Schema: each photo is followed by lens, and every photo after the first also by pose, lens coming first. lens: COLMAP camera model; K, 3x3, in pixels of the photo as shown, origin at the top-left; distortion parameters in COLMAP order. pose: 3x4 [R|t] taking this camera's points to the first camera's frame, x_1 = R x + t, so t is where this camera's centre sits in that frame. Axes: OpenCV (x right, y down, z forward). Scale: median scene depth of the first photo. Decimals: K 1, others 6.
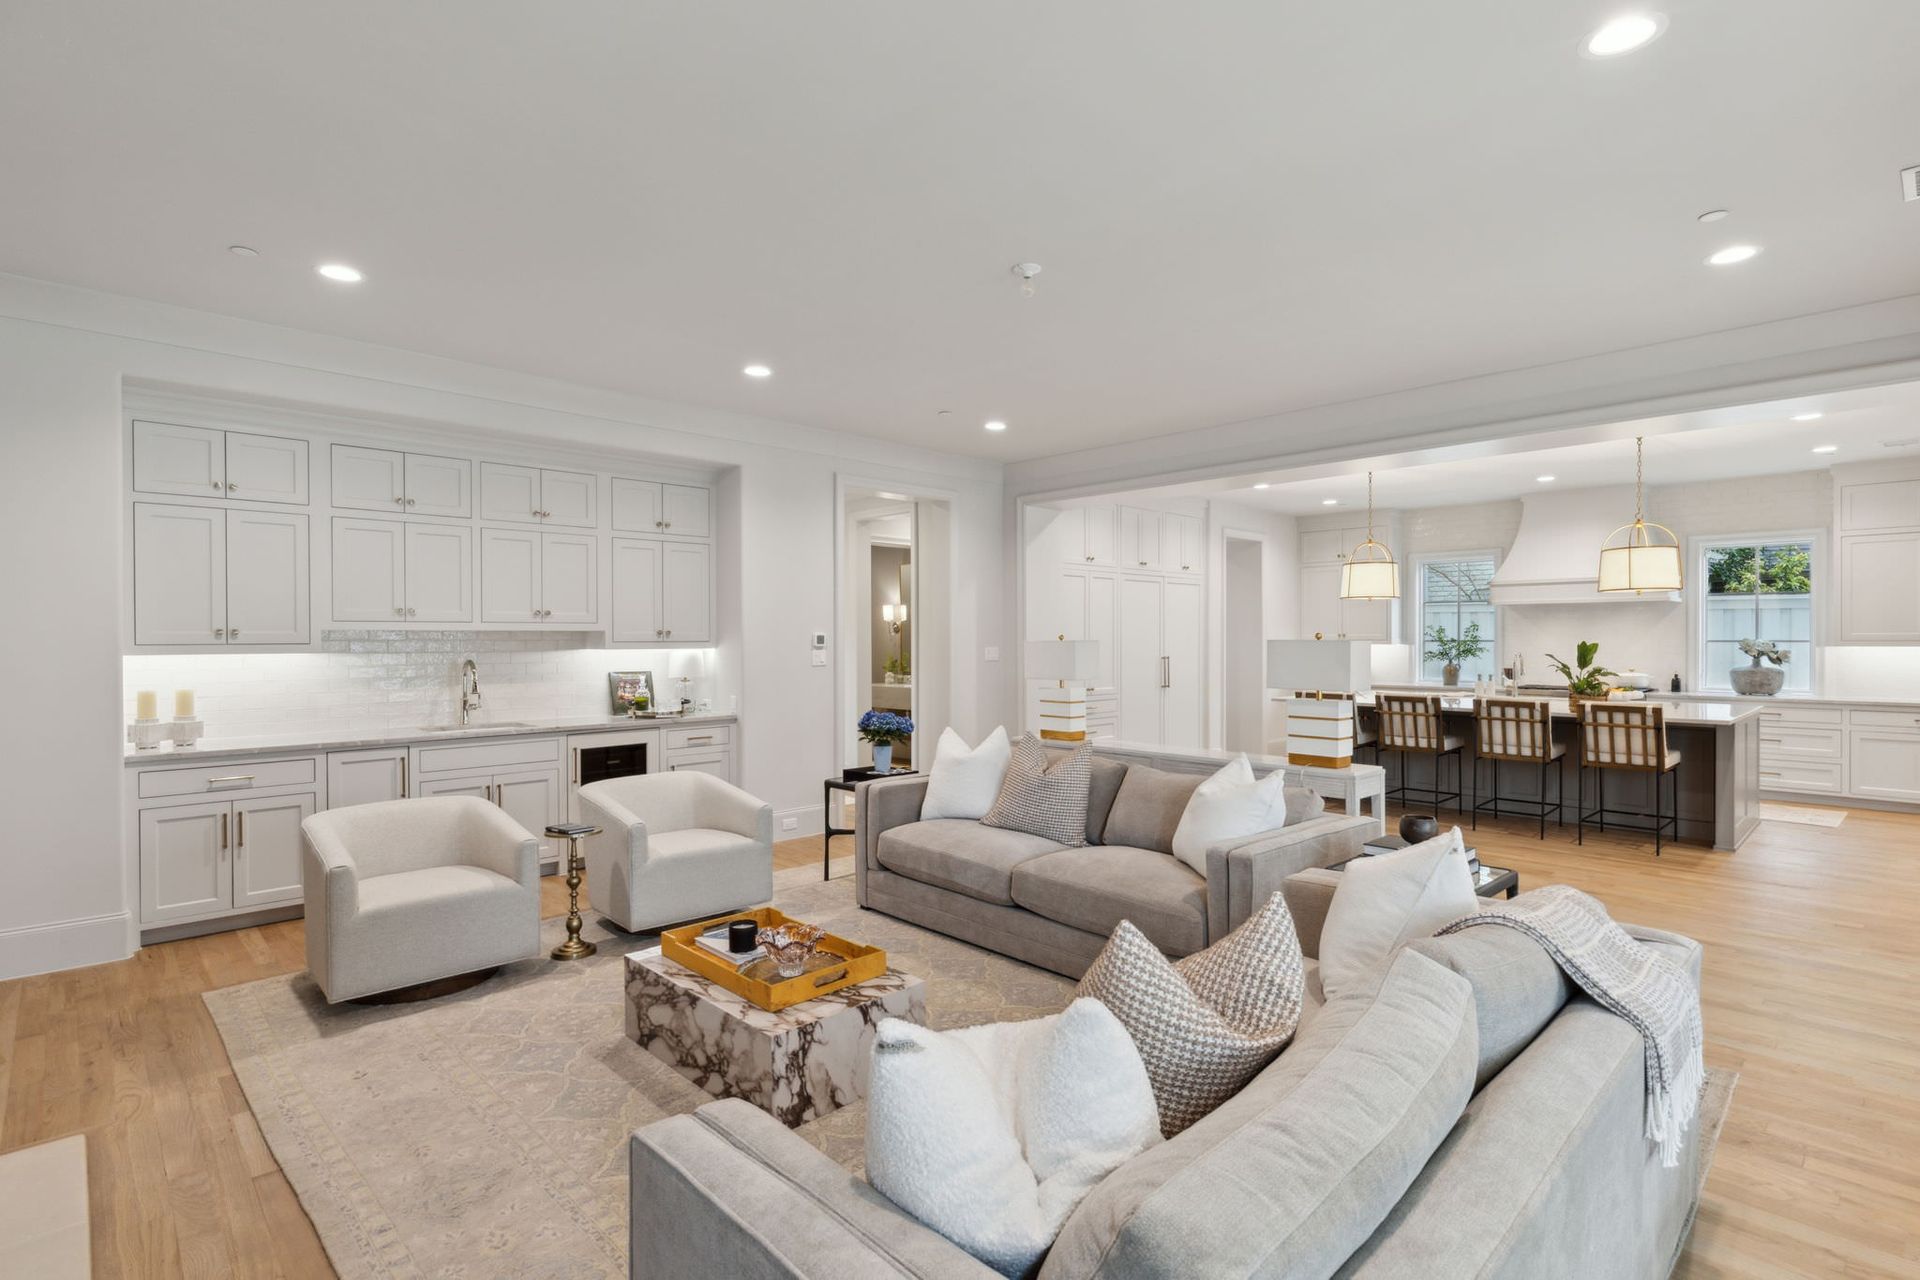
lens RADIAL K [[926.0, 0, 961.4], [0, 926.0, 642.6], [0, 0, 1]] dist [0.003574, -0.002342]
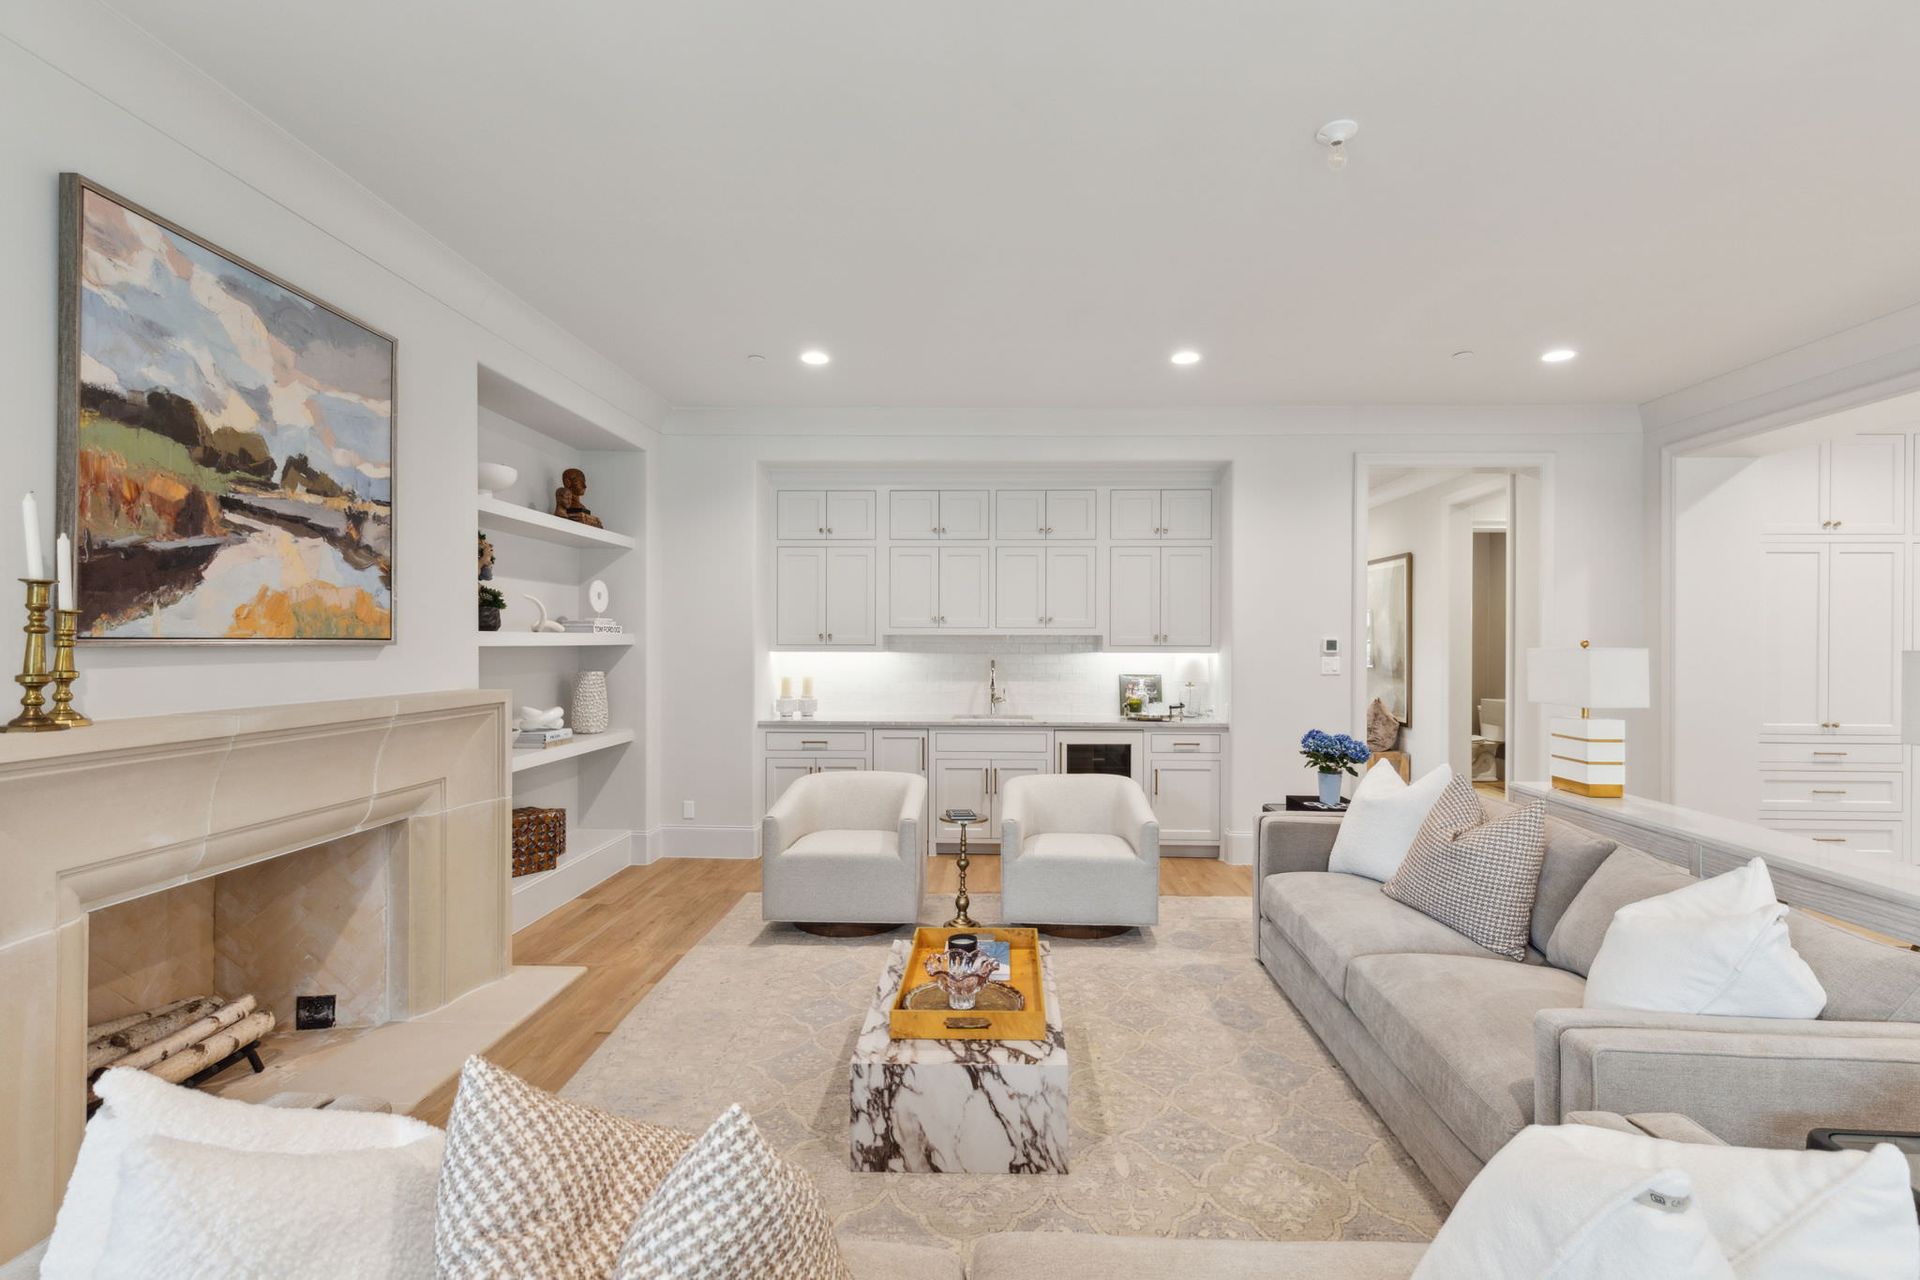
lens RADIAL K [[862.3, 0, 968.3], [0, 862.3, 643.4], [0, 0, 1]] dist [0.005676, -0.001010]
pose [[0.697242, 0.006038, -0.716810, 0.204362], [-0.009107, 0.999958, -0.000436, -0.001446], [0.716778, 0.006832, 0.697268, 0.189168]]
